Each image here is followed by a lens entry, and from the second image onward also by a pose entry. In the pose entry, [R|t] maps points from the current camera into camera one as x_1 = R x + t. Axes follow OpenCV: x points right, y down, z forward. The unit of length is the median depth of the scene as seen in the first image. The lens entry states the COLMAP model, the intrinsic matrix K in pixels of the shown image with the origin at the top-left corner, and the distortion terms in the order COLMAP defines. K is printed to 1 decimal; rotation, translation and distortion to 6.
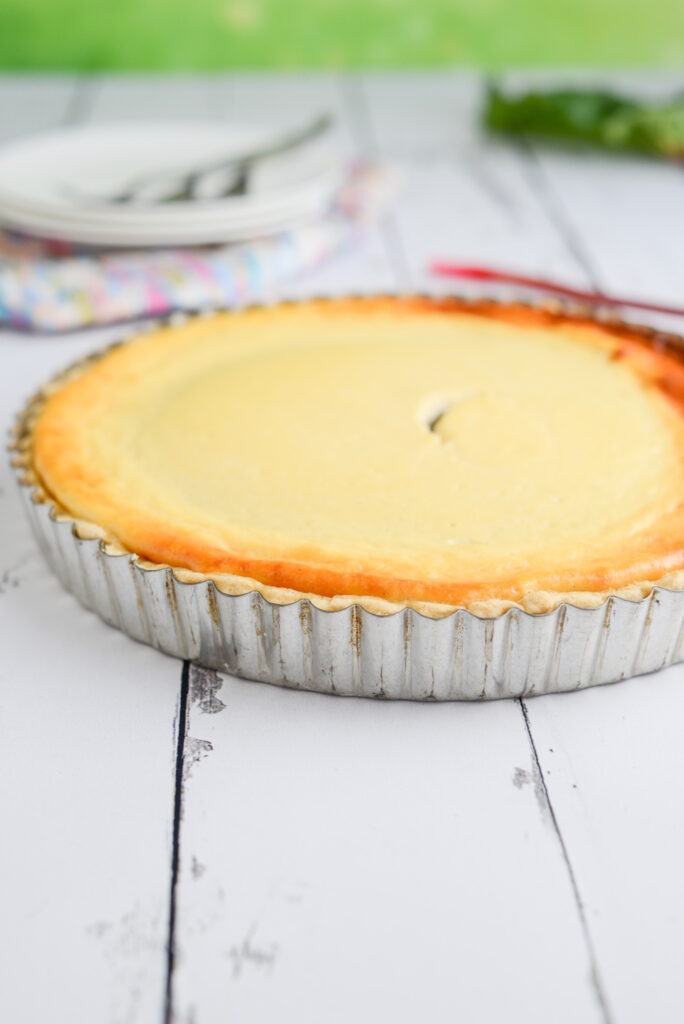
lens RADIAL K [[1789.6, 0, 341.3], [0, 1789.6, 508.9], [0, 0, 1]] dist [-0.016770, 0.000000]
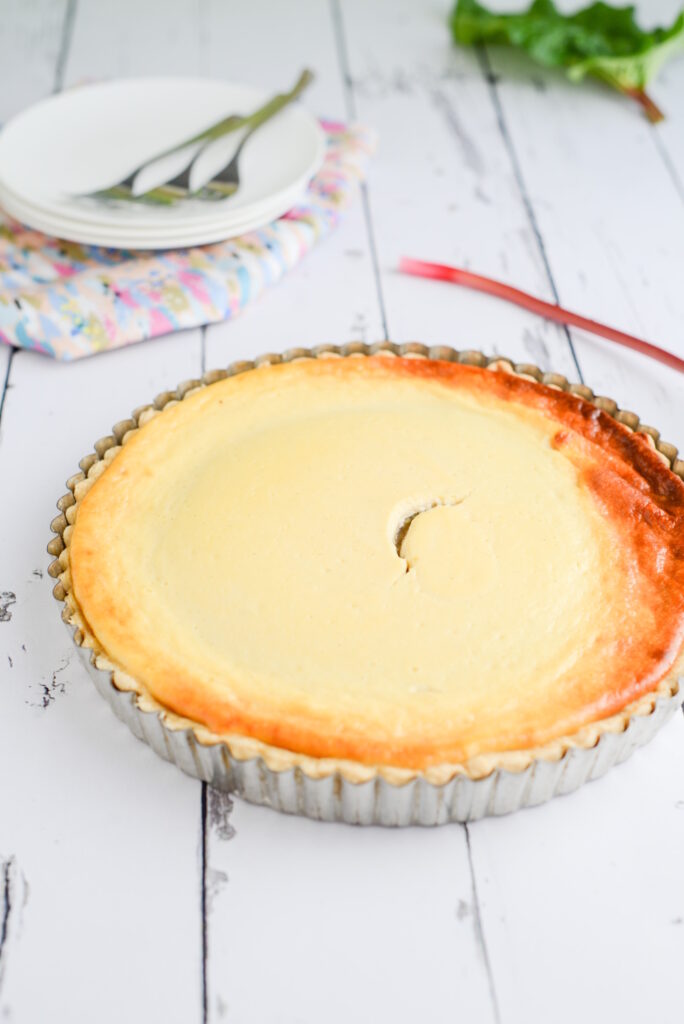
lens RADIAL K [[1789.6, 0, 340.0], [0, 1789.6, 511.3], [0, 0, 1]] dist [-0.016770, 0.000000]
pose [[0.999928, -0.004577, 0.011135, -0.003425], [0.001811, 0.971579, 0.236709, -0.419325], [-0.011902, -0.236671, 0.971517, -0.199940]]
